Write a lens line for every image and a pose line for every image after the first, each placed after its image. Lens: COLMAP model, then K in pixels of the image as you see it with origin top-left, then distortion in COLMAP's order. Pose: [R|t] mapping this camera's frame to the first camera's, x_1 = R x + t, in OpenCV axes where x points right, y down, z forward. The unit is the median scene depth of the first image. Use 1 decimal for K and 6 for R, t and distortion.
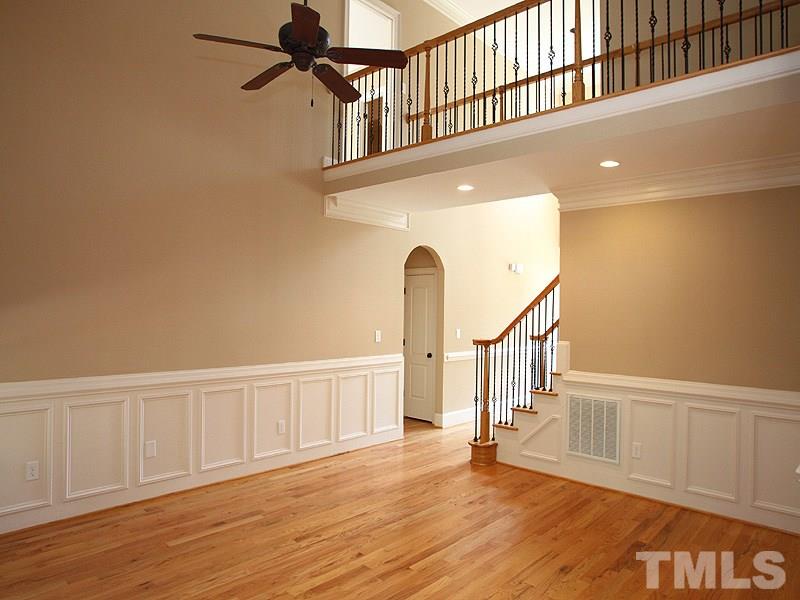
lens RADIAL K [[534.1, 0, 400.0], [0, 534.1, 300.0], [0, 0, 1]] dist [0.000423, 0.000629]
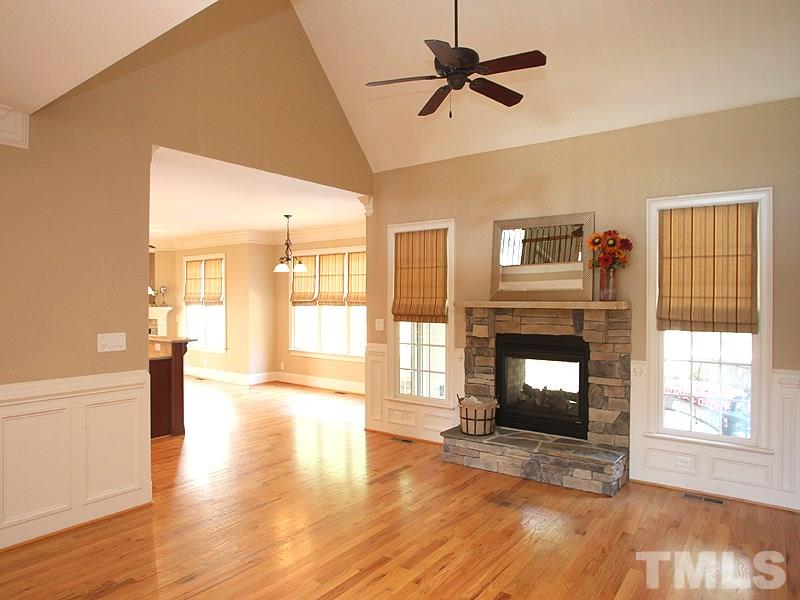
lens RADIAL K [[520.6, 0, 400.0], [0, 520.6, 300.0], [0, 0, 1]] dist [-0.001515, 0.000522]
pose [[-0.994168, -0.007449, -0.107589, 0.047758], [-0.006887, 0.999961, -0.005601, 0.029619], [0.107626, -0.004827, -0.994180, 1.900615]]
